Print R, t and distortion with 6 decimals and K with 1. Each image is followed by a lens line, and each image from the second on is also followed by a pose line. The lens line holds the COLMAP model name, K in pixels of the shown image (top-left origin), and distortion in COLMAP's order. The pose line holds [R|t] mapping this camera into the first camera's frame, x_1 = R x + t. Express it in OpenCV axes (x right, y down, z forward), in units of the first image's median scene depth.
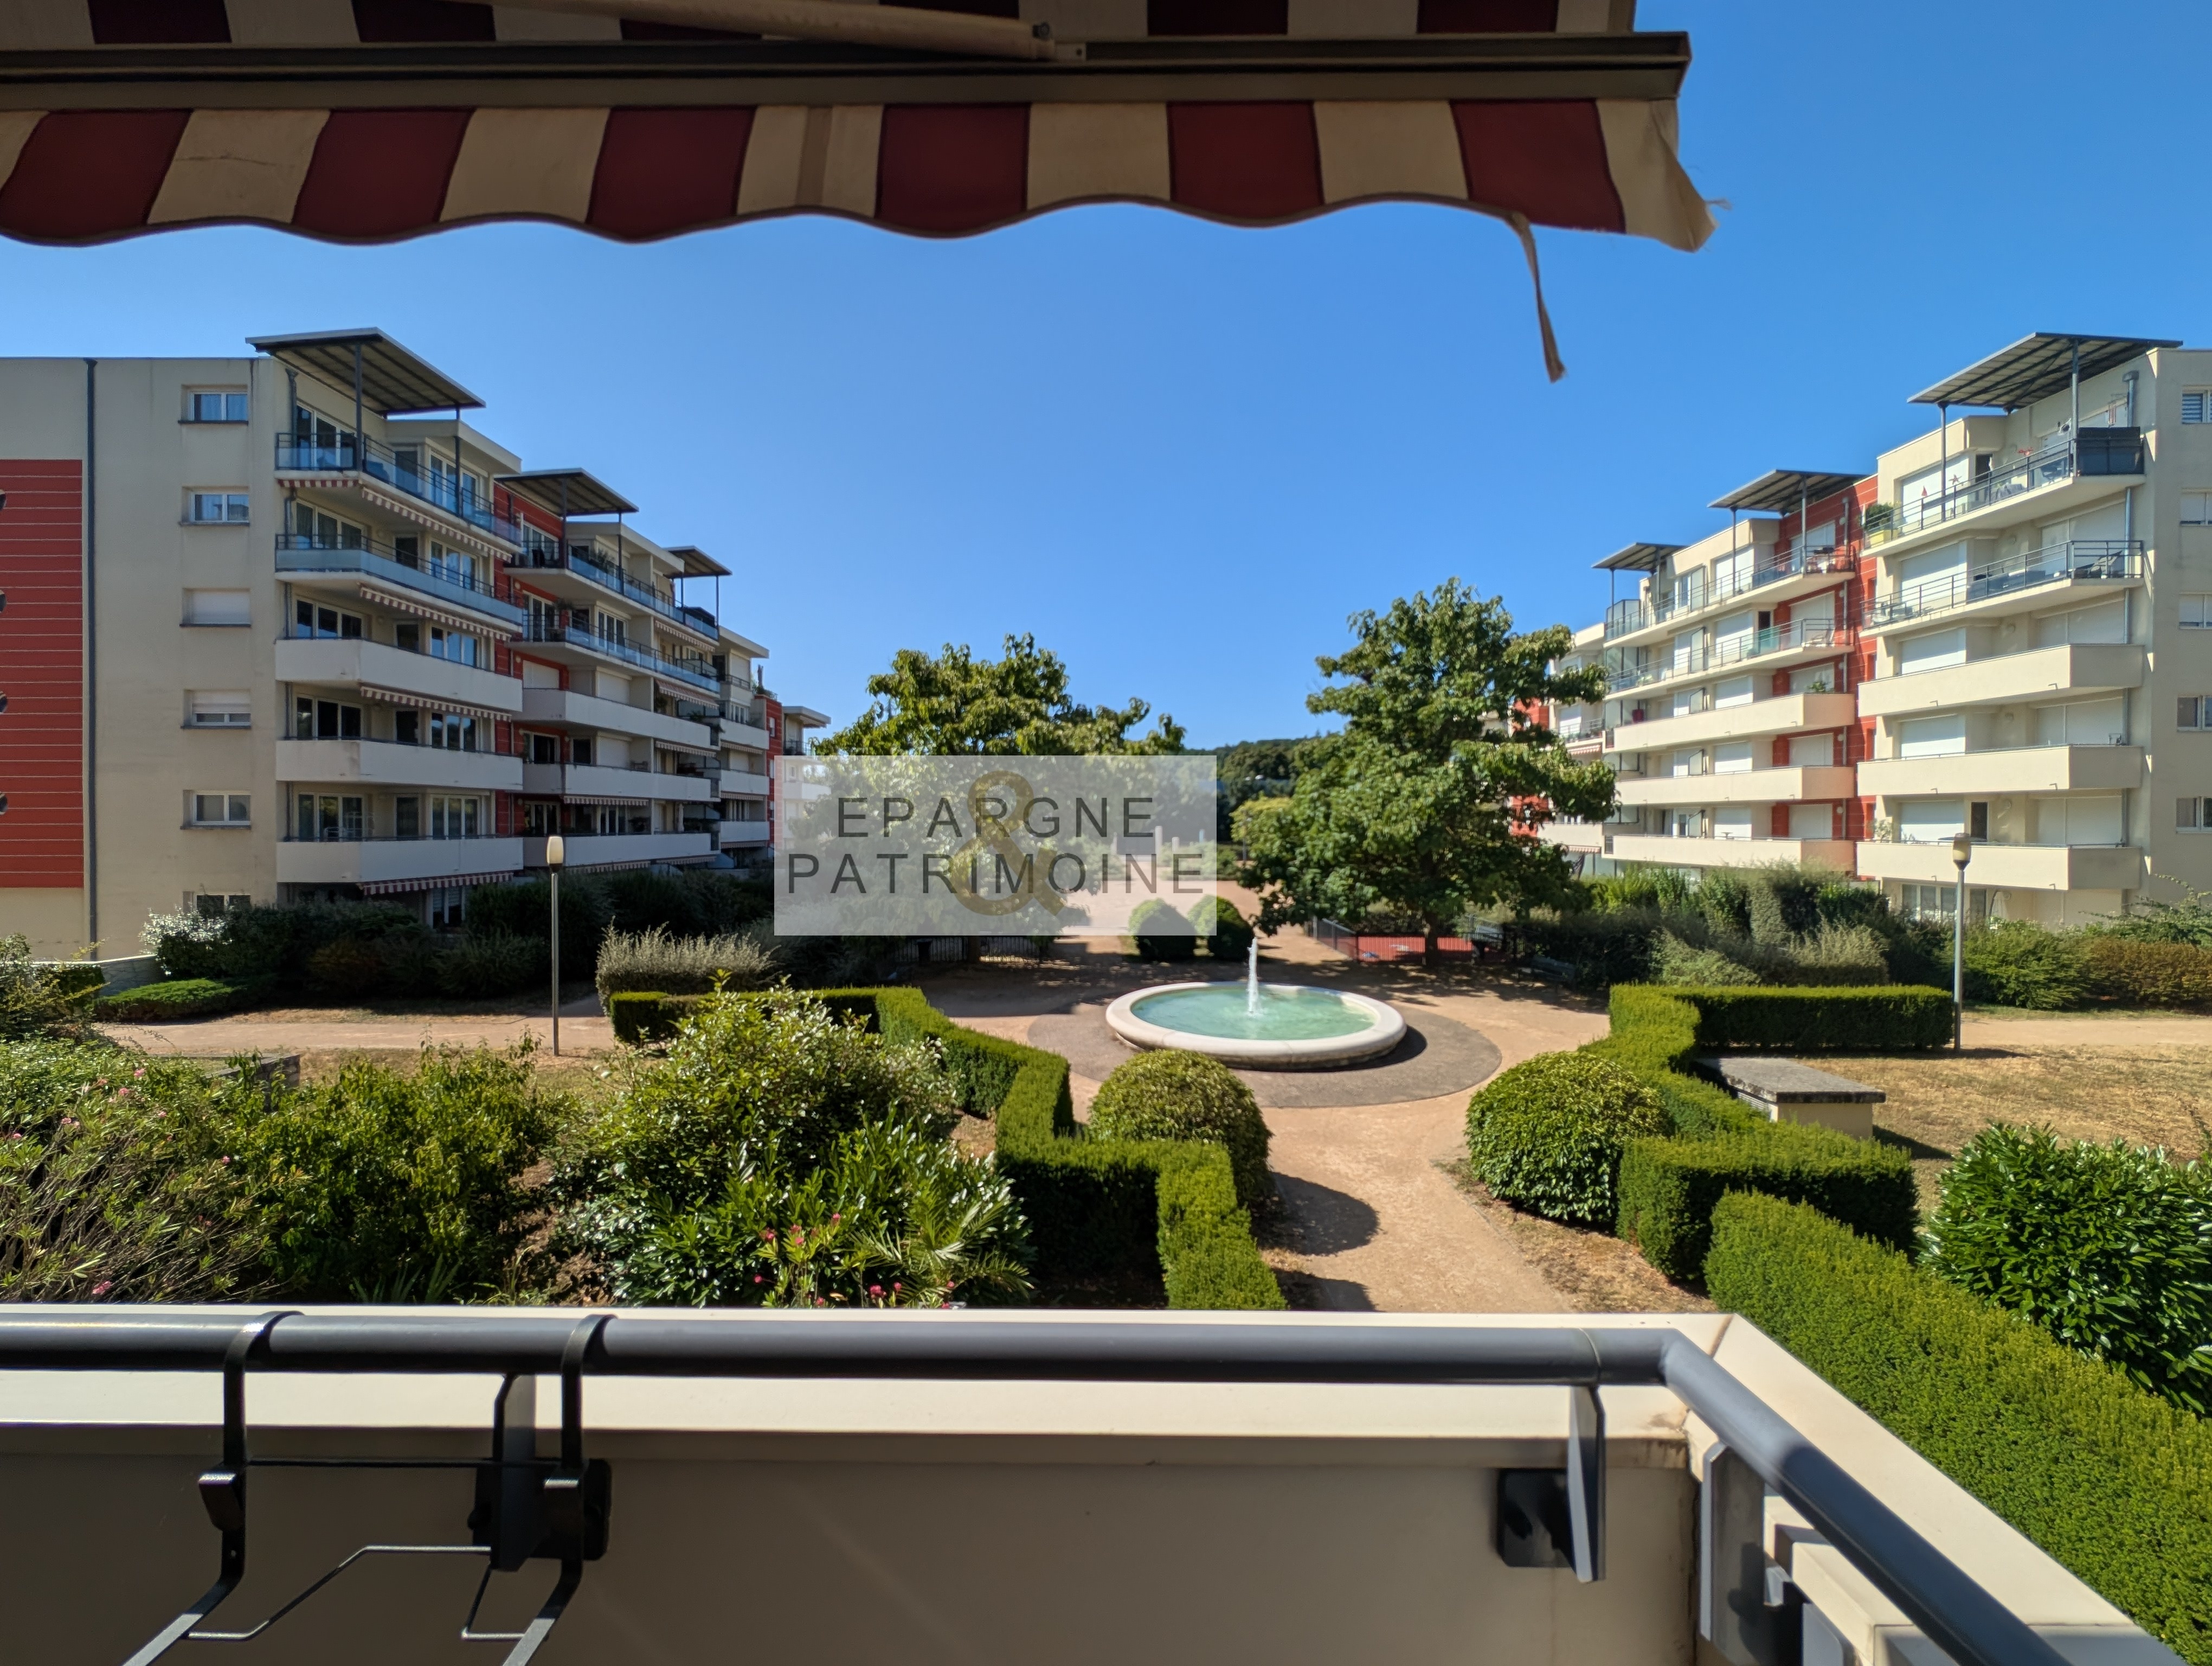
lens RADIAL K [[836.5, 0, 1101.0], [0, 836.5, 827.6], [0, 0, 1]] dist [-0.002197, -0.000320]
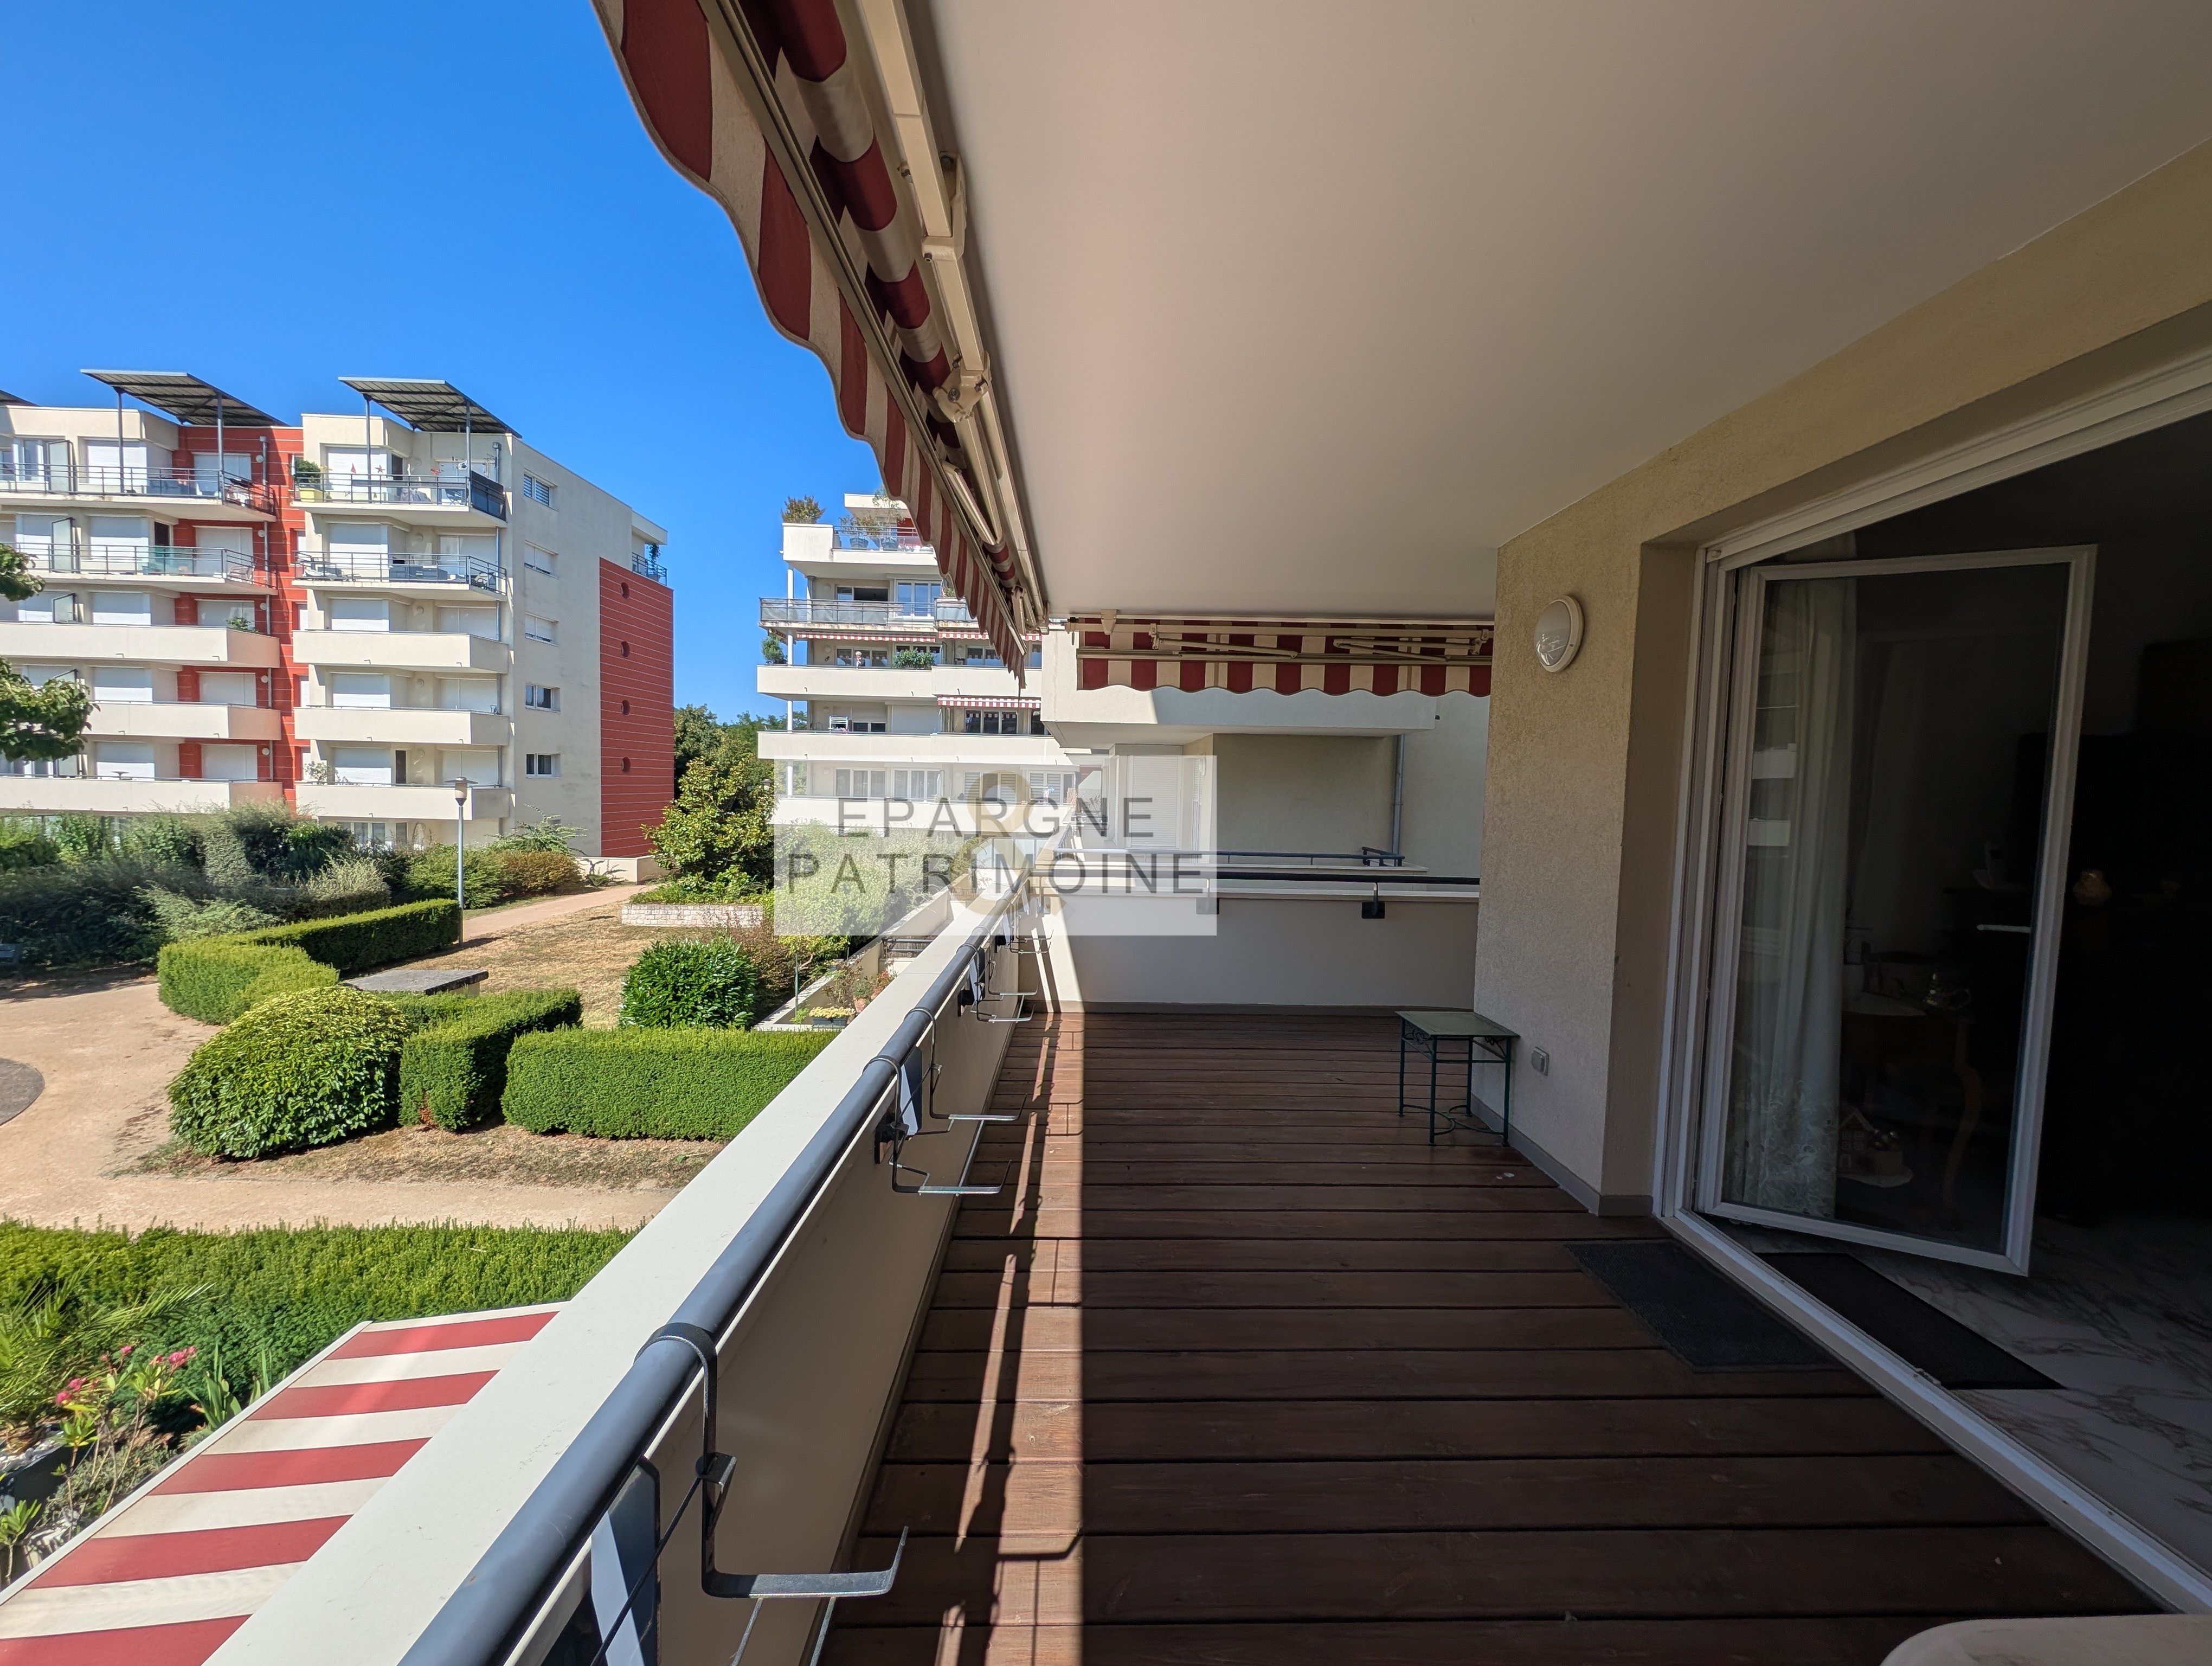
lens RADIAL K [[836.5, 0, 1108.8], [0, 836.5, 833.8], [0, 0, 1]] dist [-0.002197, -0.000320]
pose [[-0.033991, -0.057761, 0.997752, -0.188215], [-0.020191, 0.998164, 0.057097, -0.000195], [-0.999218, -0.018205, -0.035095, 0.022024]]
